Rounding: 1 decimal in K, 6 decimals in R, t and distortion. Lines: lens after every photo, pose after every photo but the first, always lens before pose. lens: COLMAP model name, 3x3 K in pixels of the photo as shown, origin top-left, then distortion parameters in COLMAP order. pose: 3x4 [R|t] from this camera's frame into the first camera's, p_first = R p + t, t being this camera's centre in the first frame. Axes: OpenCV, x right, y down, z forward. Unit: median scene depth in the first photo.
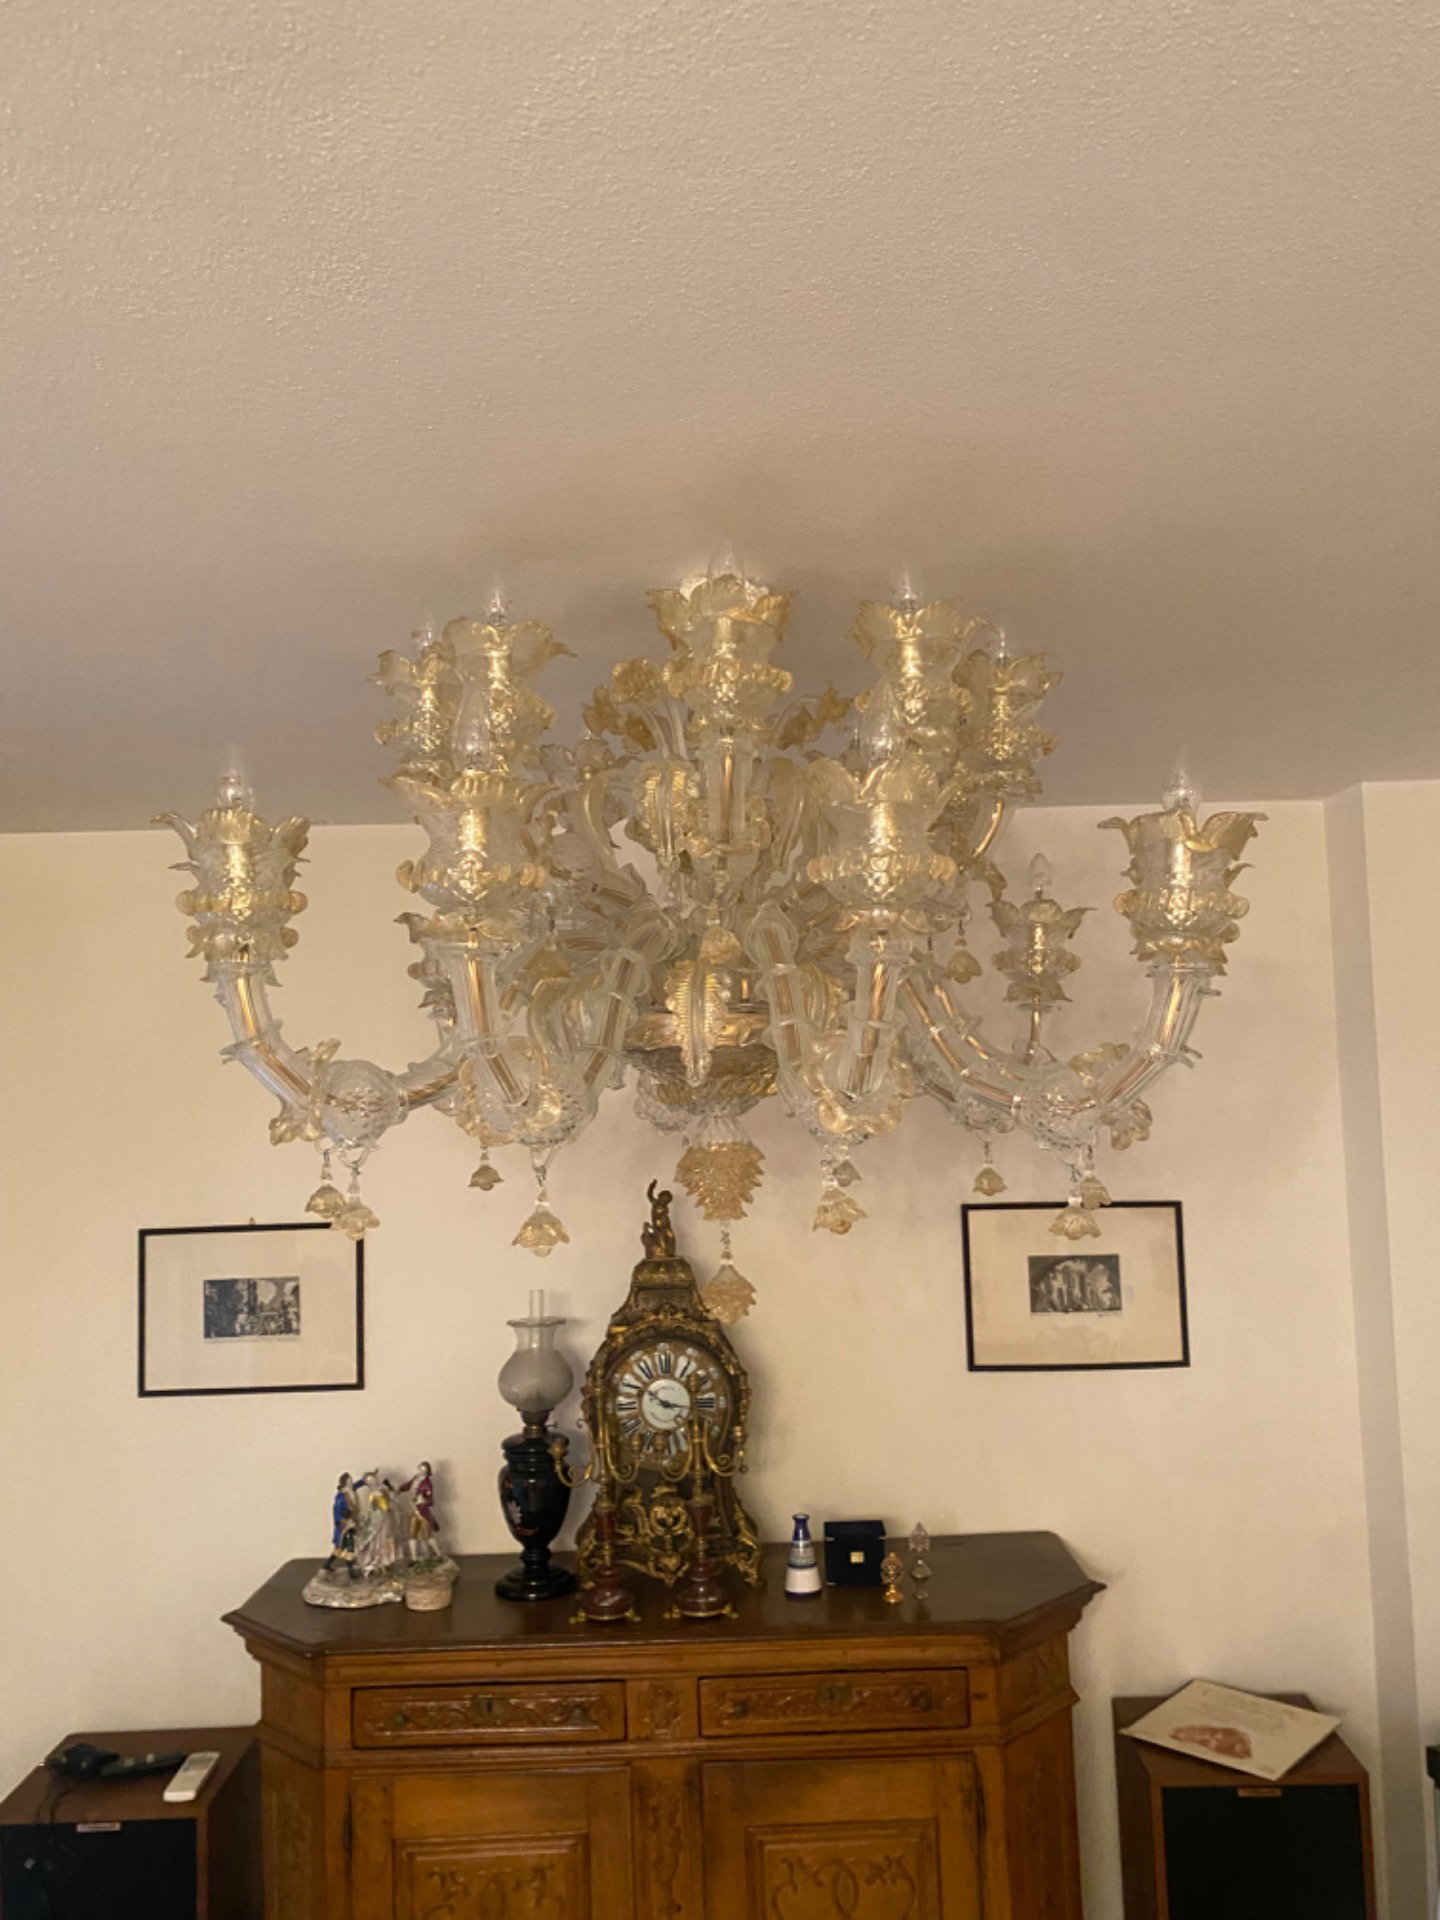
lens RADIAL K [[1435.1, 0, 683.3], [0, 1435.1, 962.6], [0, 0, 1]] dist [0.002474, 0.000396]
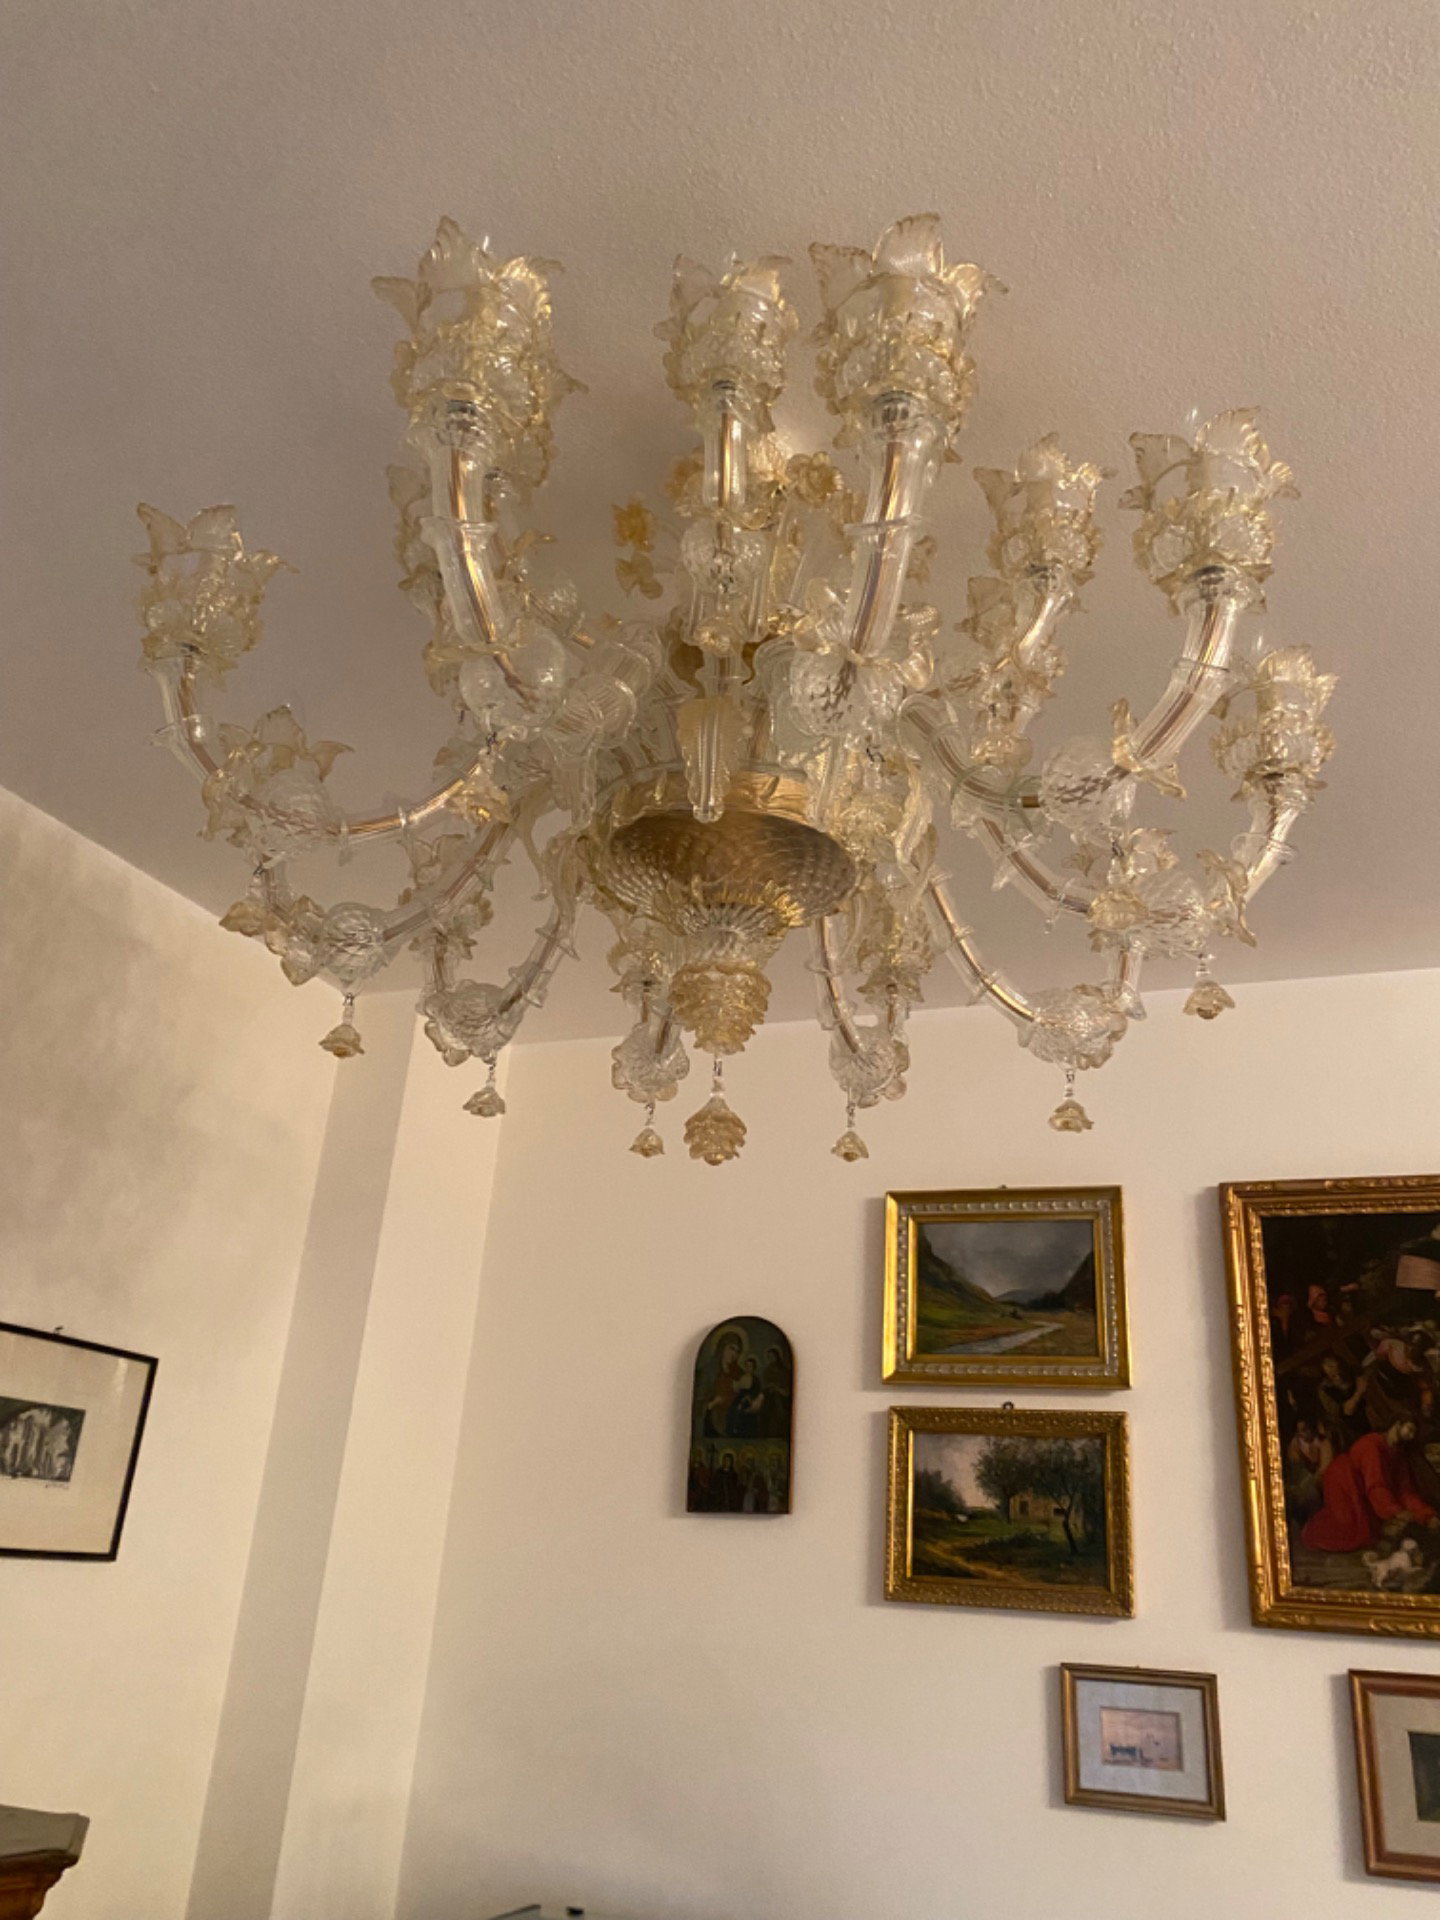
lens RADIAL K [[1455.2, 0, 768.4], [0, 1455.2, 954.6], [0, 0, 1]] dist [0.000196, -0.001214]
pose [[0.350626, 0.412803, 0.840628, -0.374100], [-0.141877, 0.910666, -0.388019, 0.242509], [-0.925706, 0.016784, 0.377870, 0.340210]]
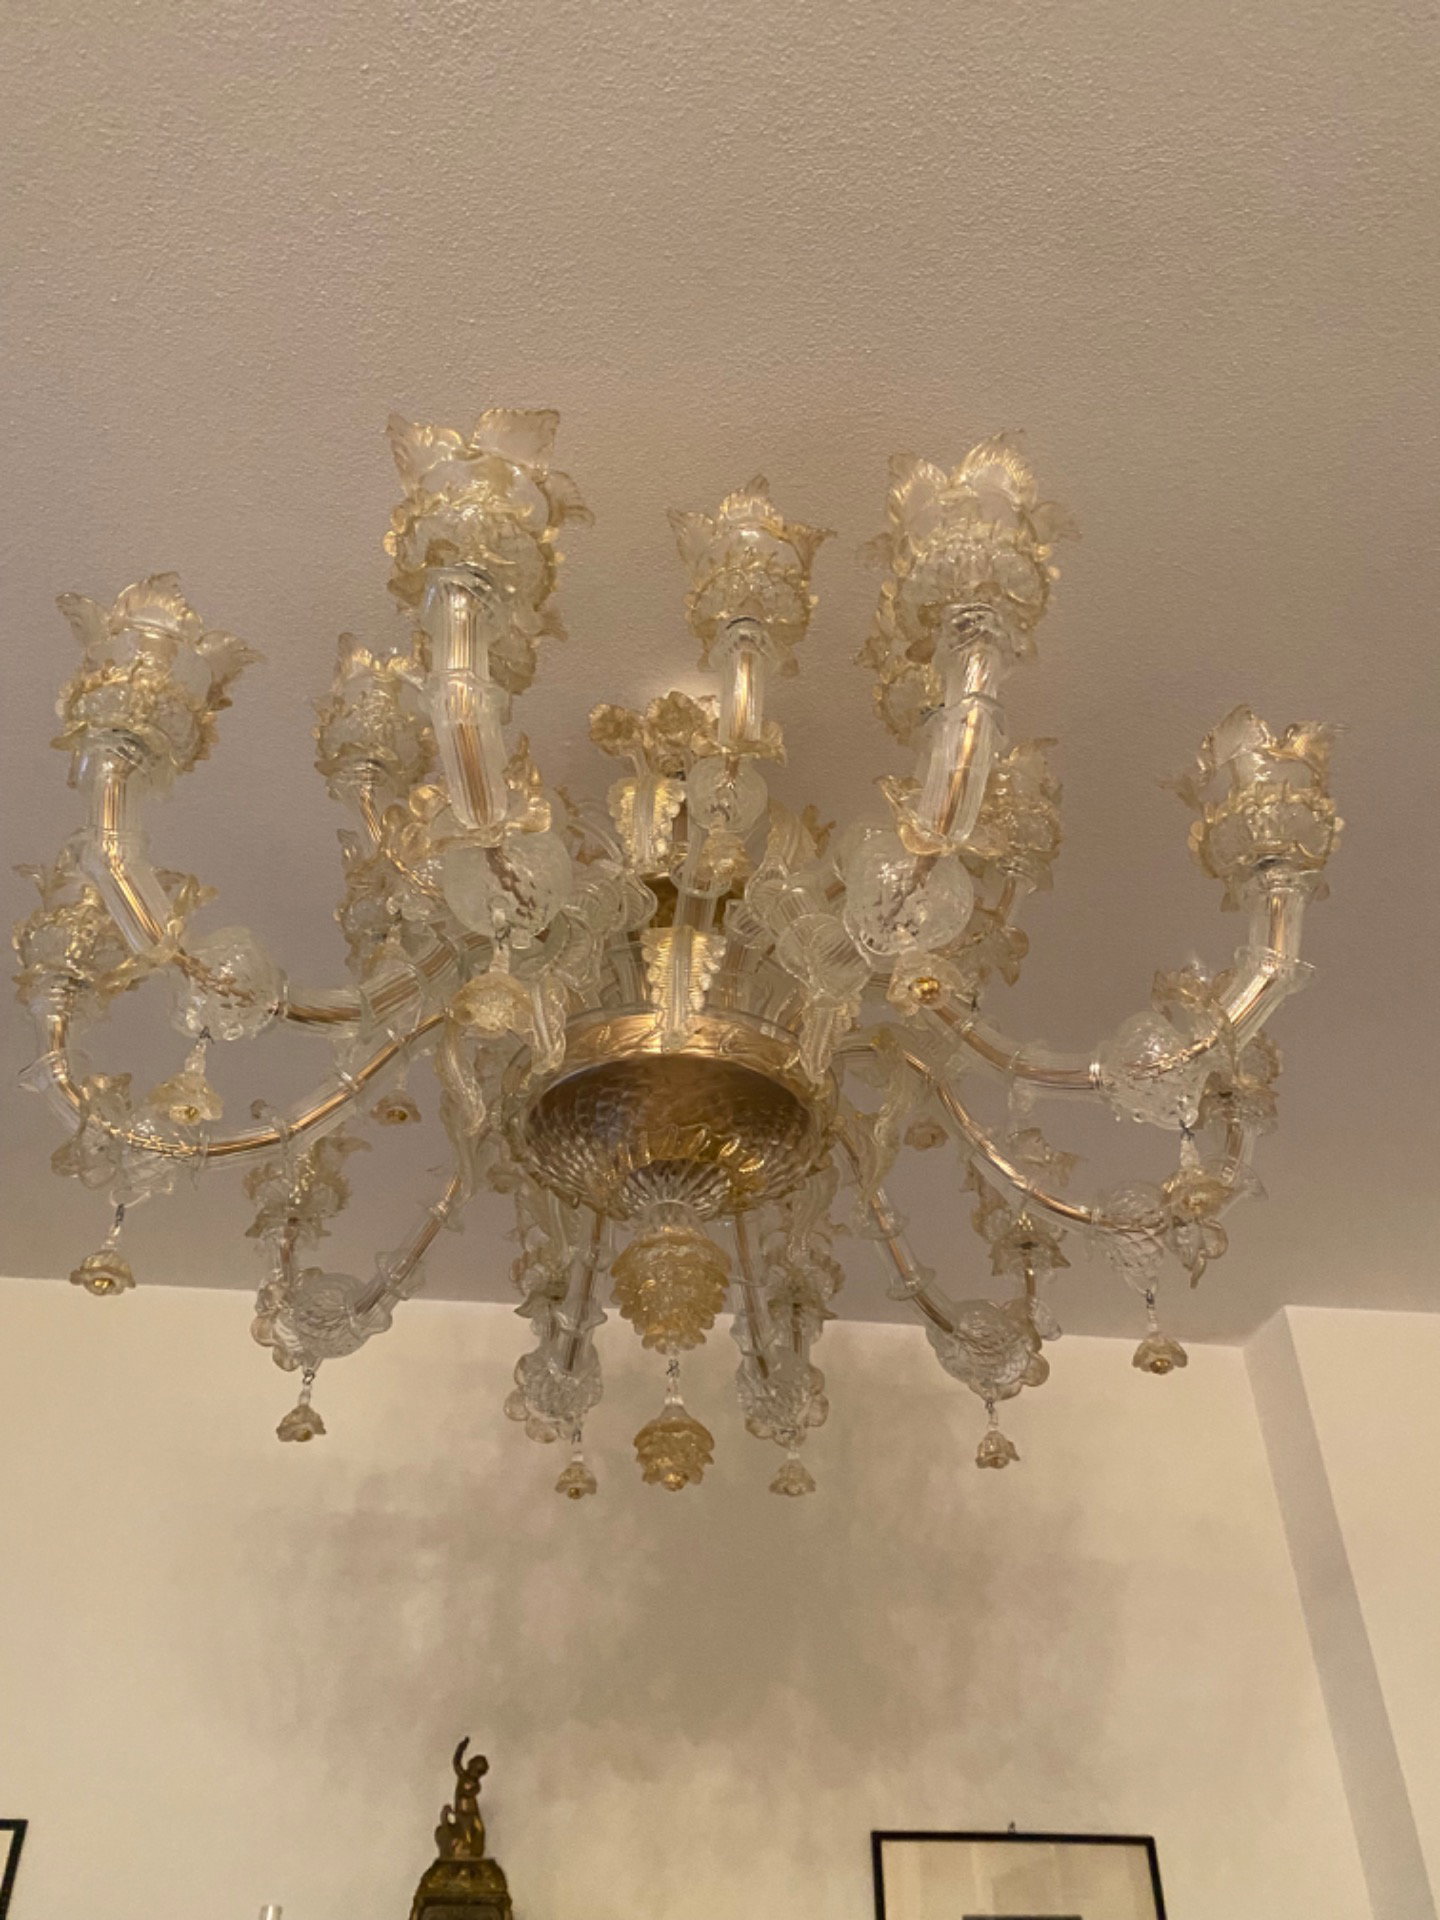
lens RADIAL K [[1479.0, 0, 720.0], [0, 1479.0, 960.0], [0, 0, 1]] dist [0.000525, -0.000896]
pose [[0.985003, 0.121435, 0.122570, -0.032441], [-0.035934, 0.839193, -0.542645, 0.218348], [-0.168756, 0.530102, 0.830971, 0.148307]]
